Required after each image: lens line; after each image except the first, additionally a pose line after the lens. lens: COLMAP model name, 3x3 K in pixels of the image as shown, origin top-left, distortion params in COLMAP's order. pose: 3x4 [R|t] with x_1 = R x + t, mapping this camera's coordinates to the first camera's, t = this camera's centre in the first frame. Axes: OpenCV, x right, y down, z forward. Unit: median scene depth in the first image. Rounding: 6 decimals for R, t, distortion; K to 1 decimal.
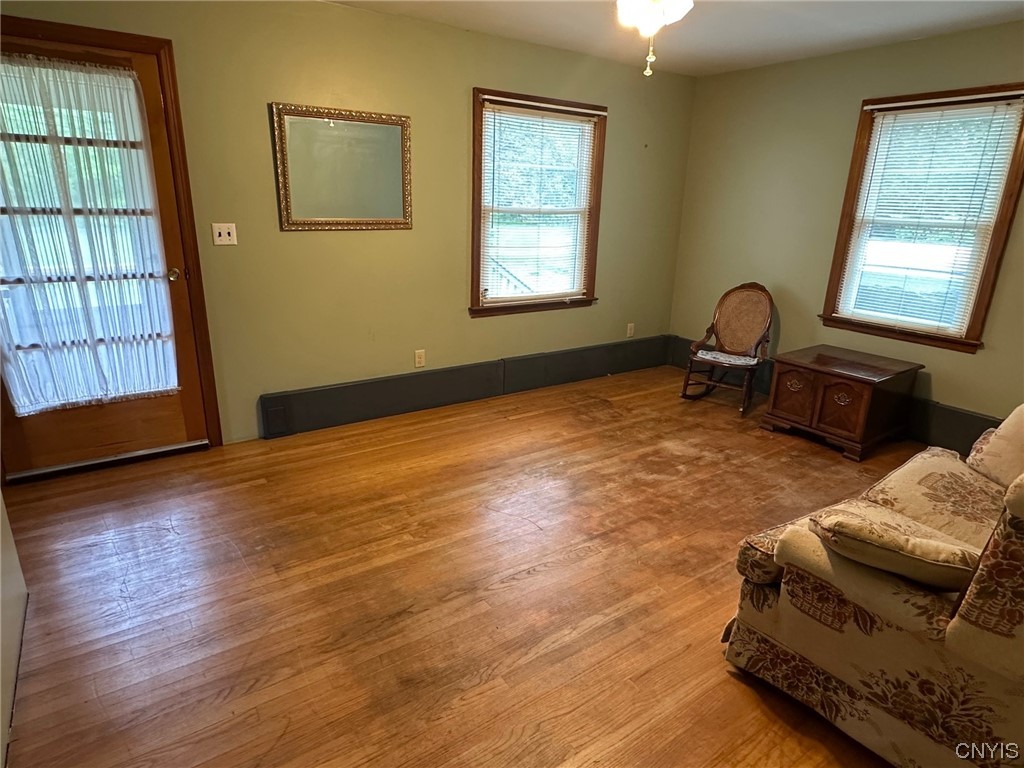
lens RADIAL K [[601.4, 0, 507.9], [0, 601.4, 383.1], [0, 0, 1]] dist [0.006198, -0.002382]
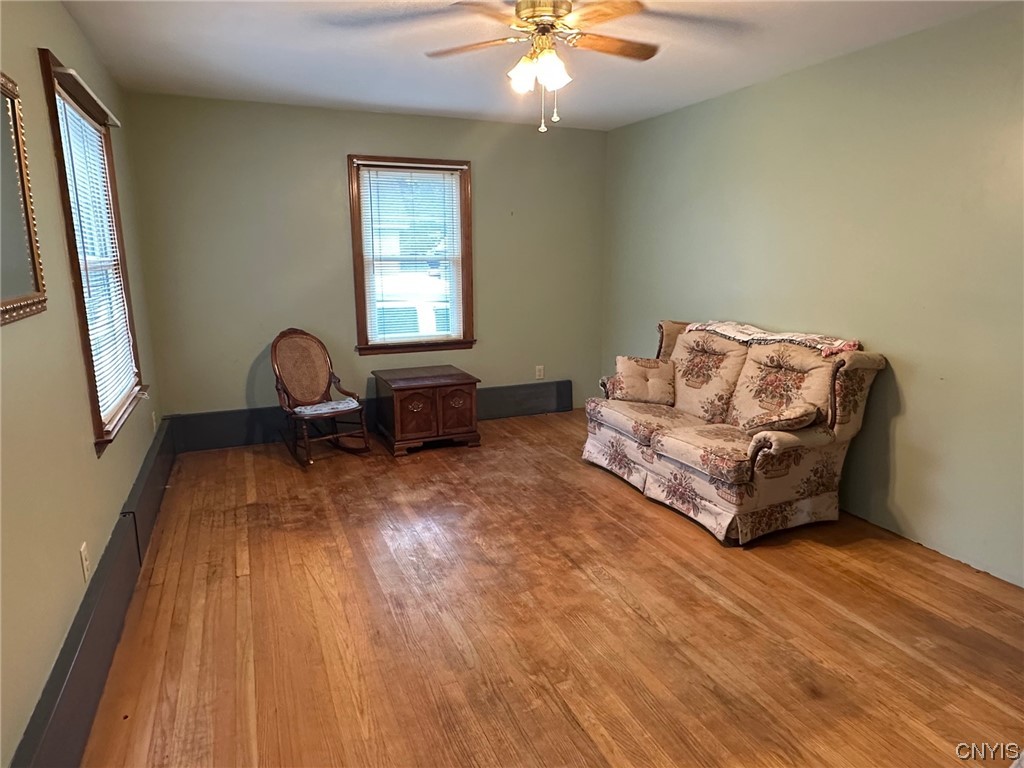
lens RADIAL K [[641.8, 0, 510.6], [0, 641.8, 386.9], [0, 0, 1]] dist [-0.000837, 0.004968]
pose [[0.189683, -0.231257, 0.954223, -0.652670], [0.296775, 0.939911, 0.168795, -0.191265], [-0.935919, 0.251172, 0.246916, 0.582568]]
